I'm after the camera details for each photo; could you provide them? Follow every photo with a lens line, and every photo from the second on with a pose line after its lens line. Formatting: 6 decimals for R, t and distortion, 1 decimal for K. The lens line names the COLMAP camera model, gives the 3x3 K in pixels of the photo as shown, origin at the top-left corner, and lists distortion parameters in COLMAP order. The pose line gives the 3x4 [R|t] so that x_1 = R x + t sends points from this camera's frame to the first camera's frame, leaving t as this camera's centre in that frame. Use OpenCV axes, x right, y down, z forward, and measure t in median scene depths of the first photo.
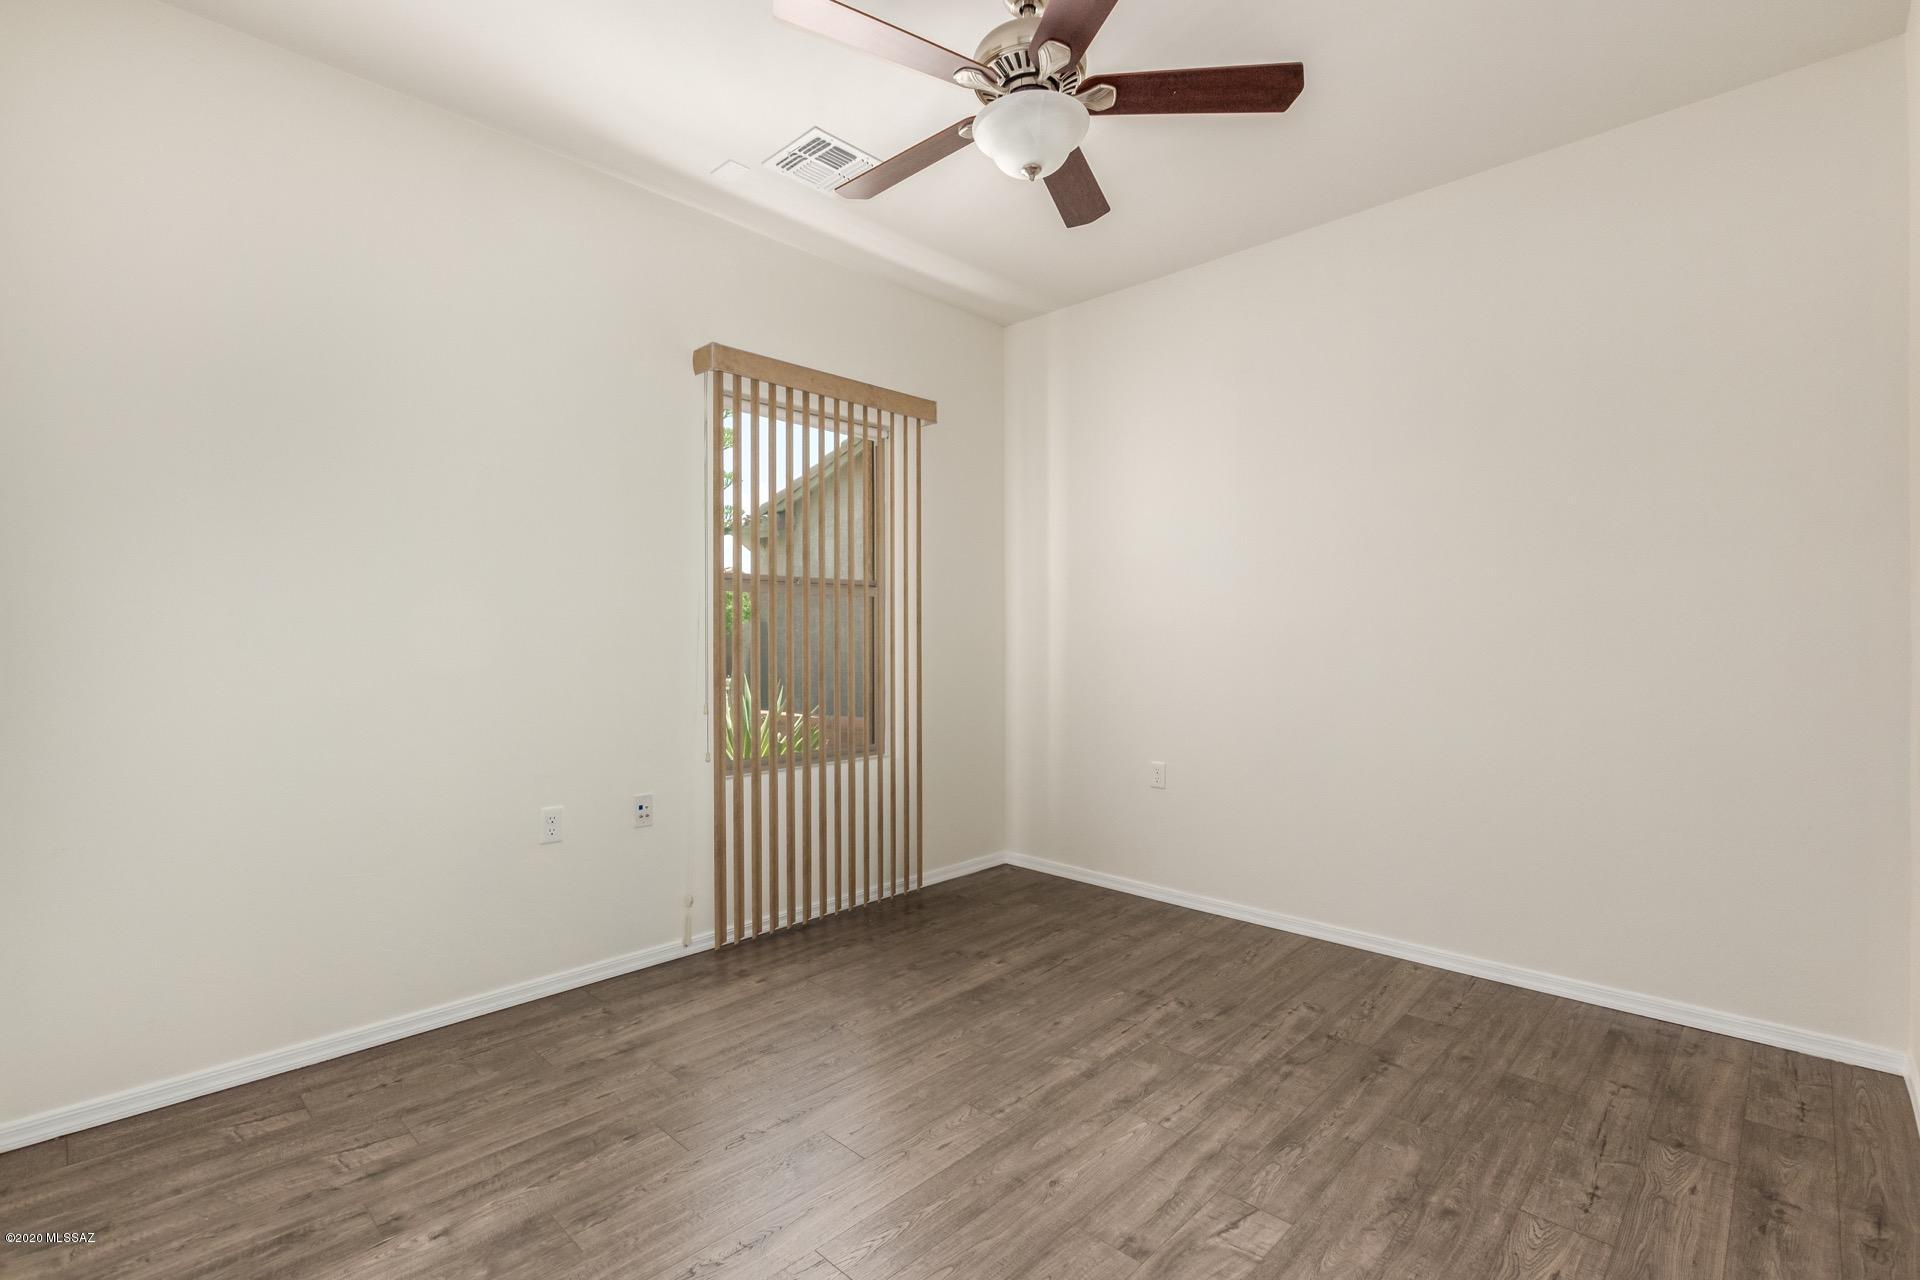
lens RADIAL K [[879.1, 0, 950.0], [0, 879.1, 645.3], [0, 0, 1]] dist [-0.000359, -0.001034]
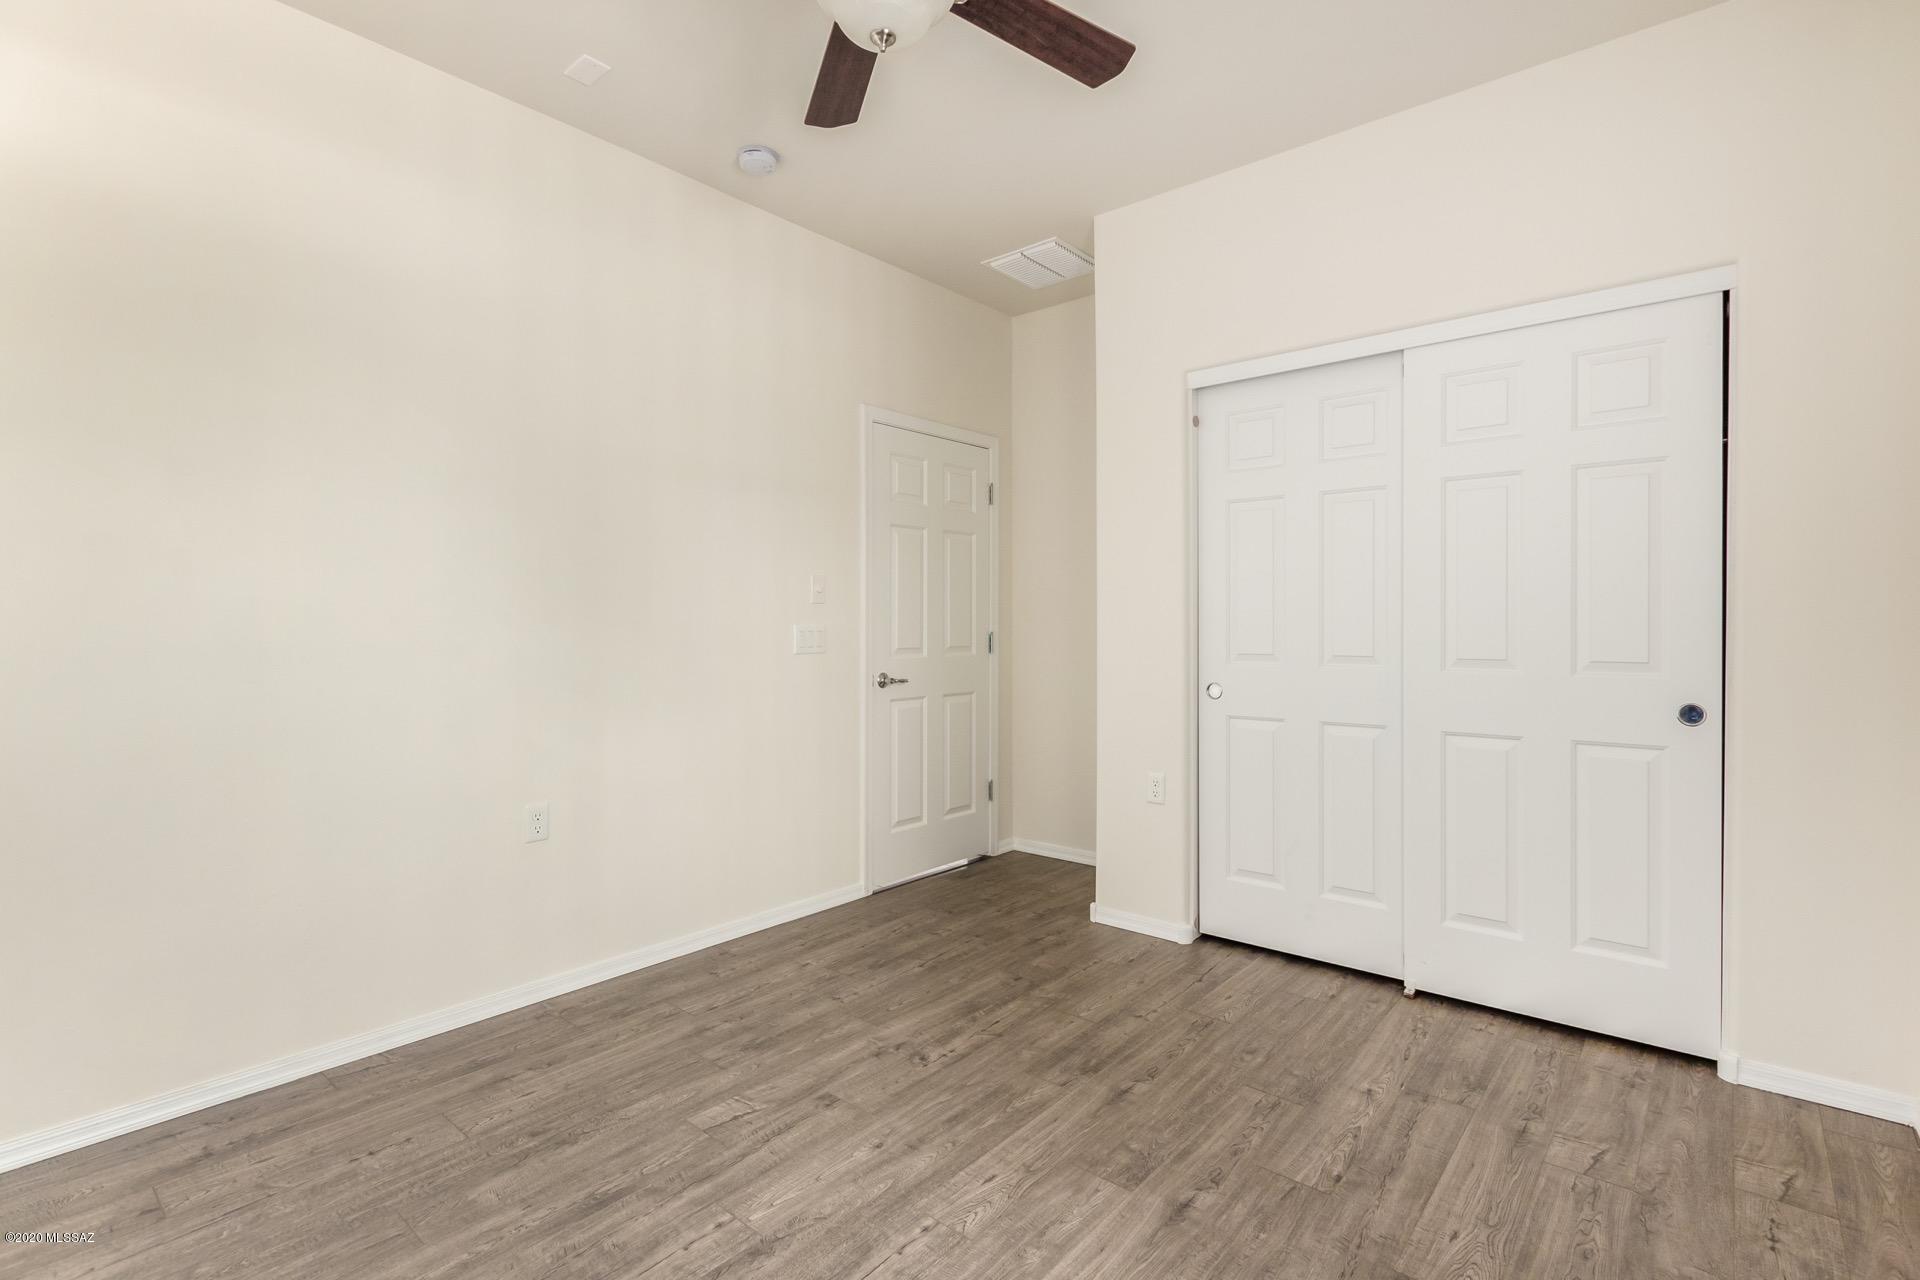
lens RADIAL K [[879.1, 0, 950.0], [0, 879.1, 645.3], [0, 0, 1]] dist [-0.000359, -0.001034]
pose [[-0.998253, 0.004890, -0.058887, 0.084404], [0.002858, 0.999399, 0.034543, -0.020066], [0.059020, 0.034314, -0.997667, 1.860556]]
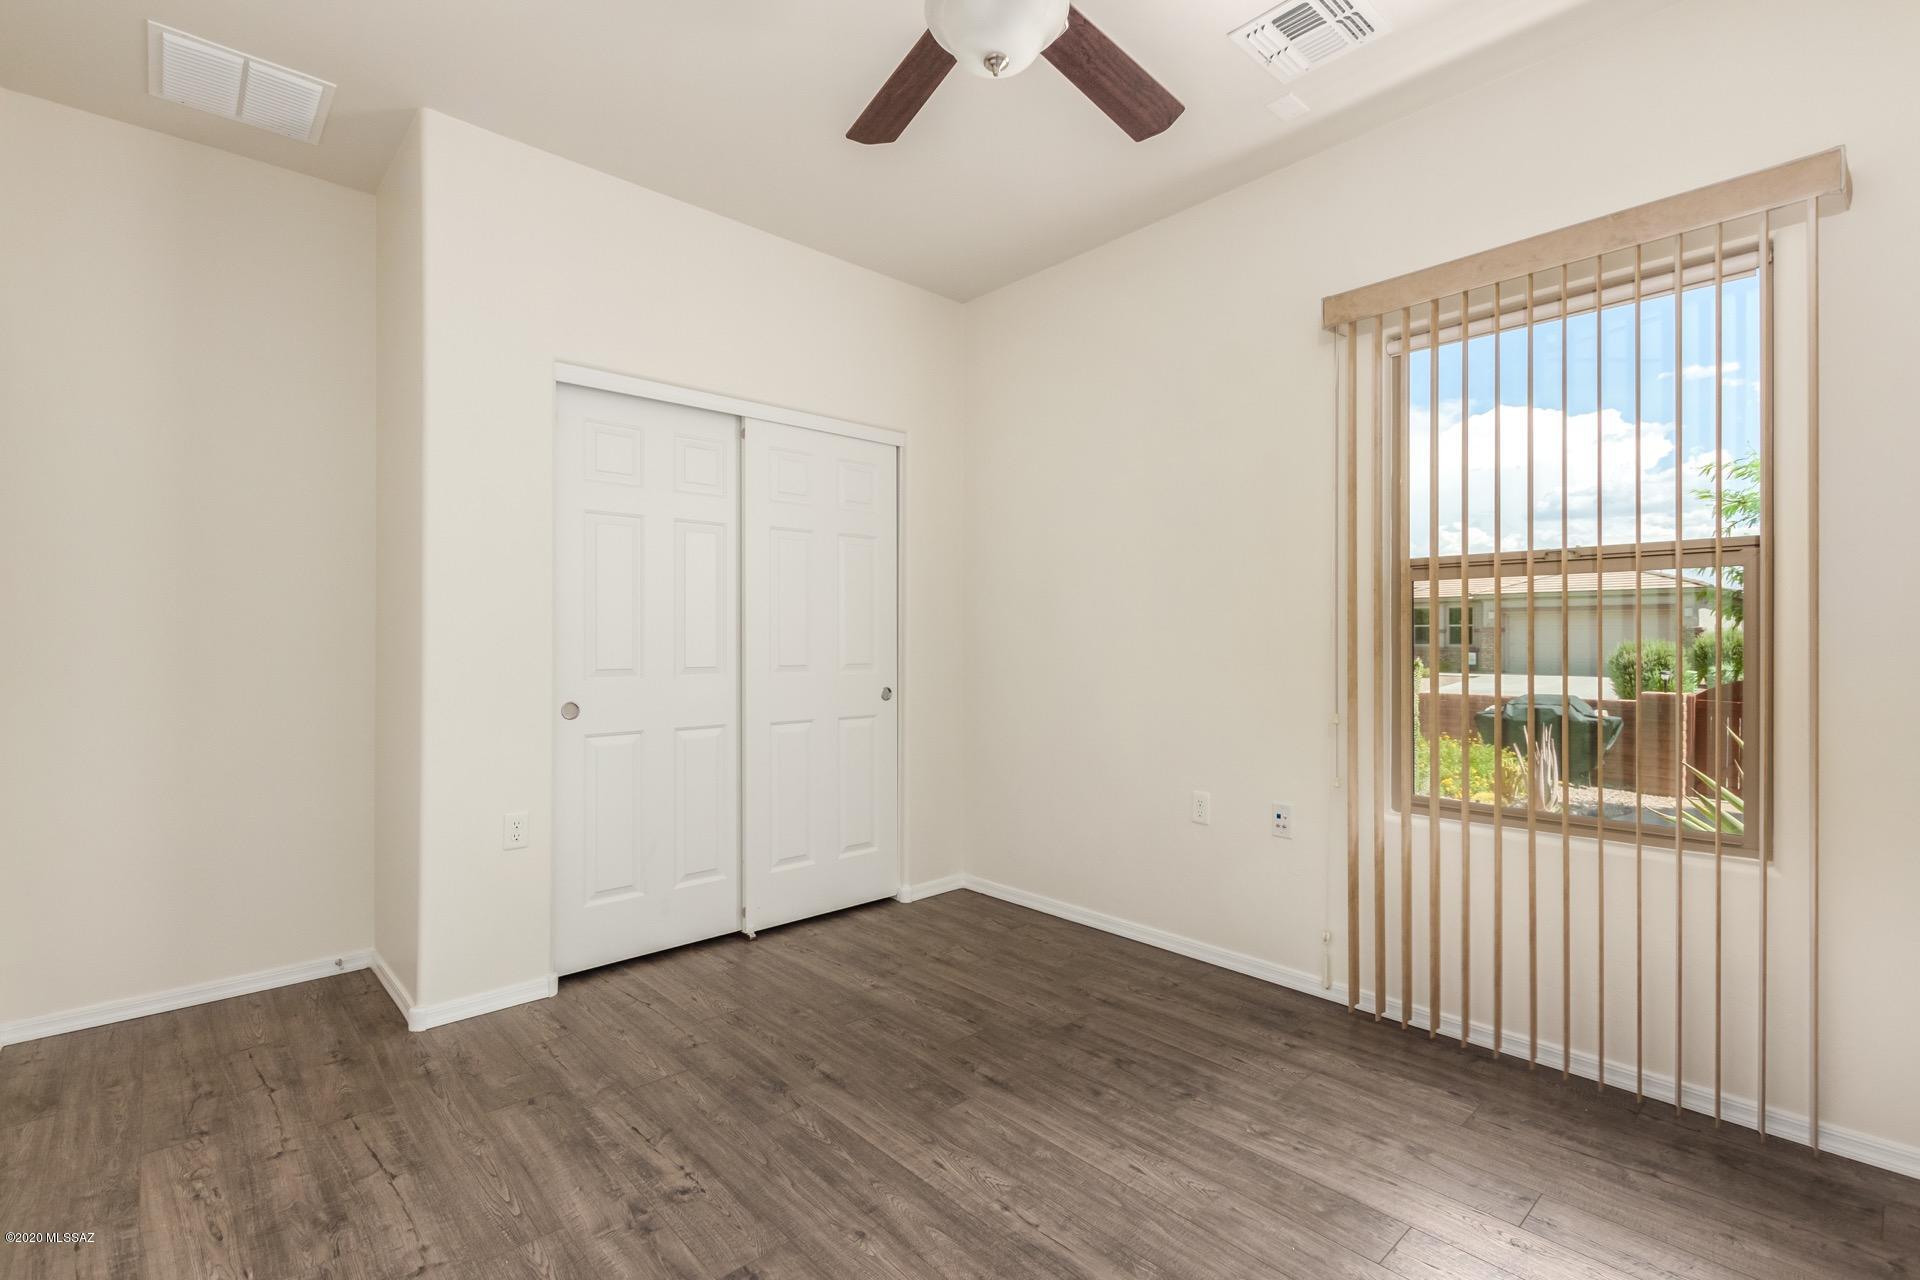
lens RADIAL K [[879.1, 0, 950.0], [0, 879.1, 645.3], [0, 0, 1]] dist [-0.000359, -0.001034]
pose [[-0.064167, 0.011088, -0.997878, 0.933132], [-0.011761, 0.999860, 0.011866, -0.012910], [0.997870, 0.012497, -0.064027, 1.046529]]
